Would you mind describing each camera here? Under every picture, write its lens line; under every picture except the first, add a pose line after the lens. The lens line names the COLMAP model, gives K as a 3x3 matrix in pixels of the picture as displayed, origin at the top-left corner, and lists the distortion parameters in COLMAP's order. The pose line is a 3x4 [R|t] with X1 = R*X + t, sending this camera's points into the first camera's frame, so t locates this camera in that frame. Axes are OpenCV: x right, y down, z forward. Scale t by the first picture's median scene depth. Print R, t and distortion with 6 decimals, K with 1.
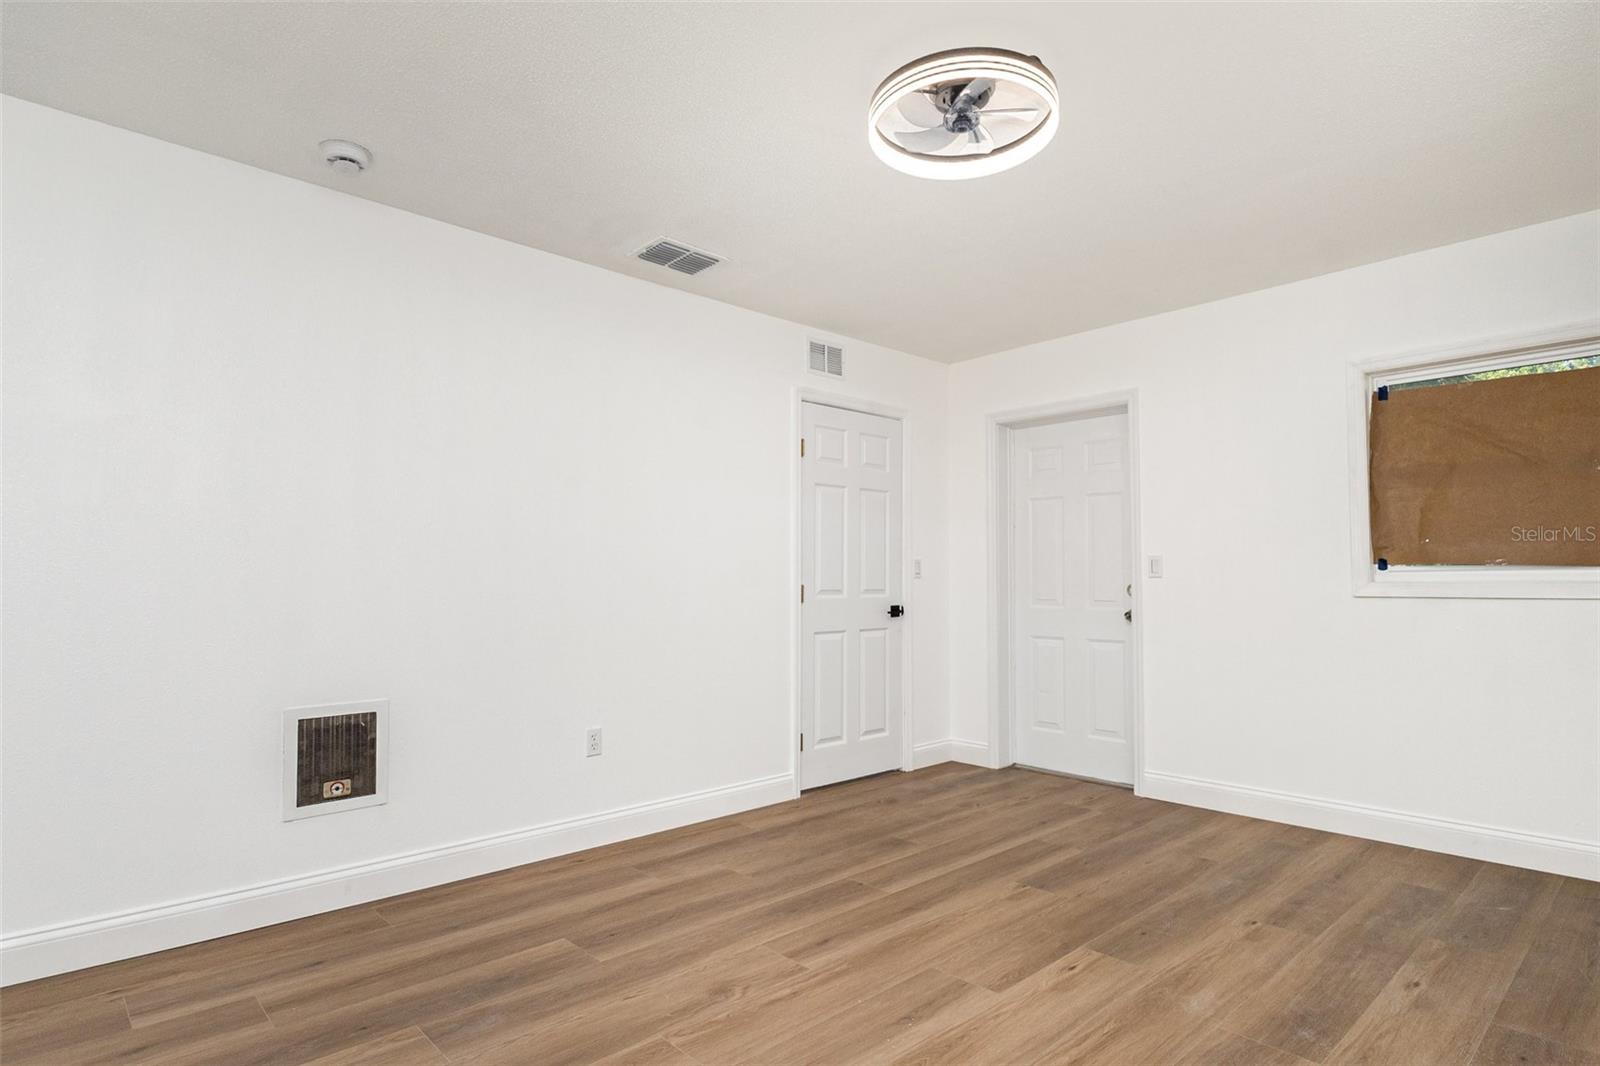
lens RADIAL K [[839.4, 0, 805.3], [0, 839.4, 531.0], [0, 0, 1]] dist [0.008977, 0.000030]
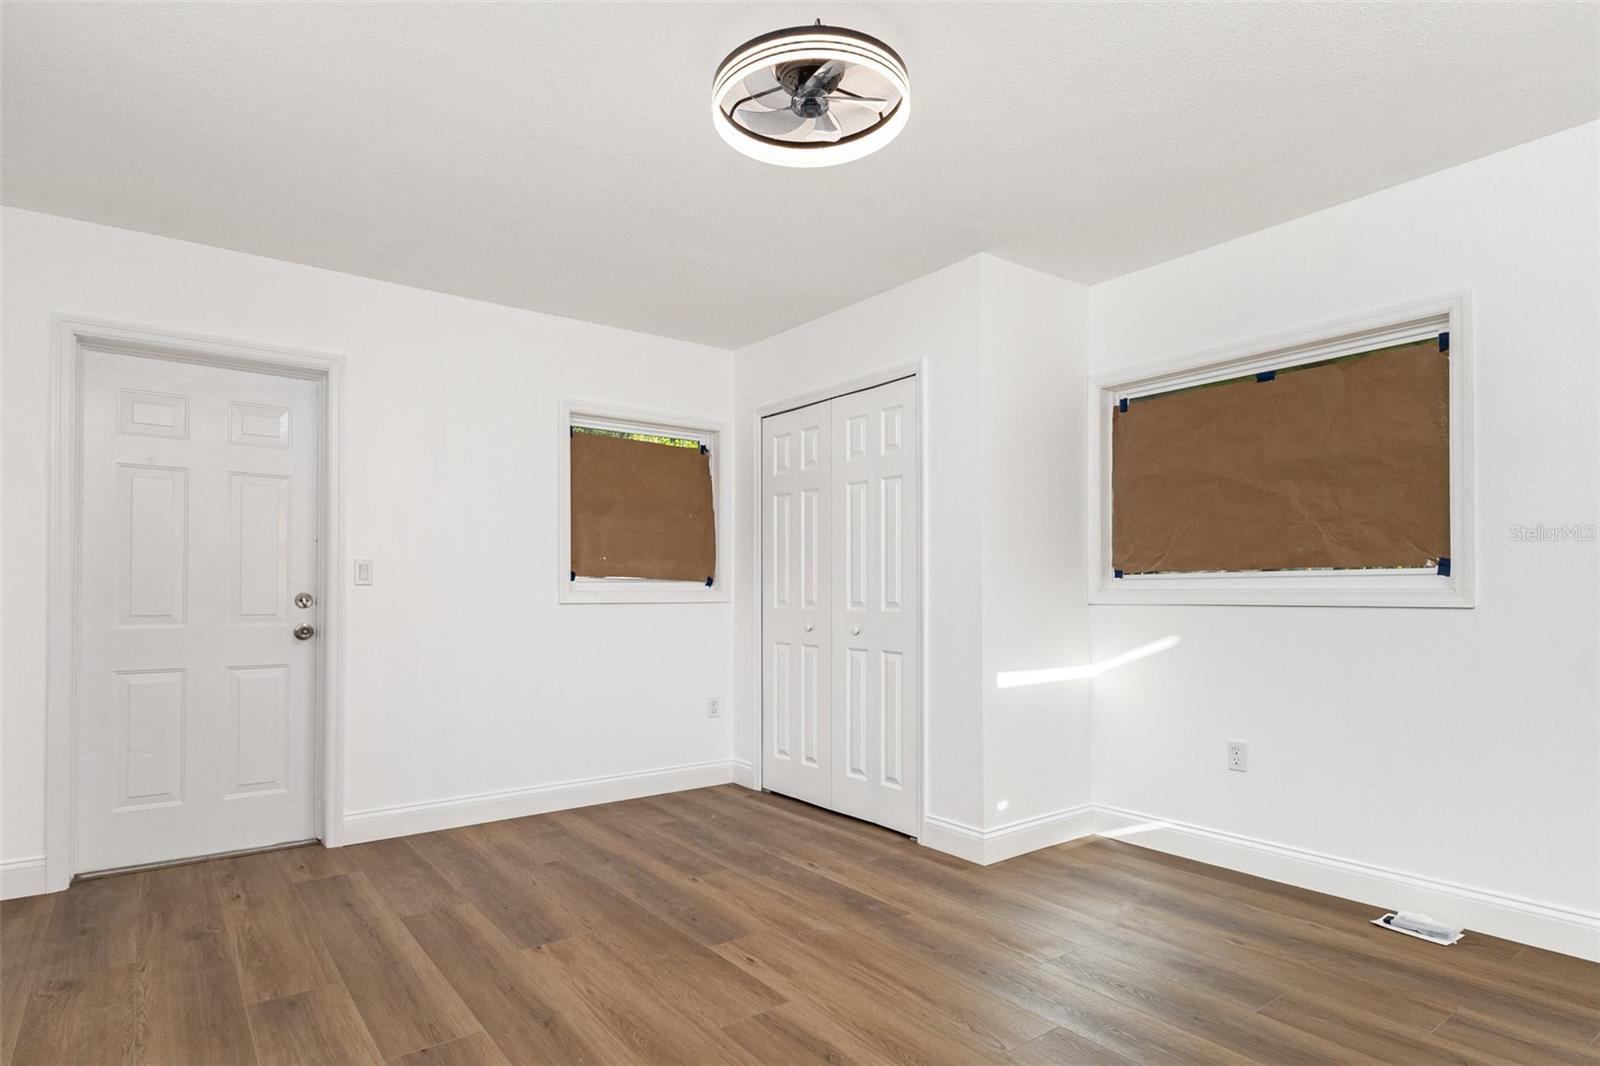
lens RADIAL K [[854.9, 0, 795.8], [0, 854.9, 562.4], [0, 0, 1]] dist [0.006305, -0.000306]
pose [[0.109370, 0.038886, 0.993240, -0.506147], [-0.060250, 0.997657, -0.032425, 0.043422], [-0.992173, -0.056296, 0.111457, 0.587260]]
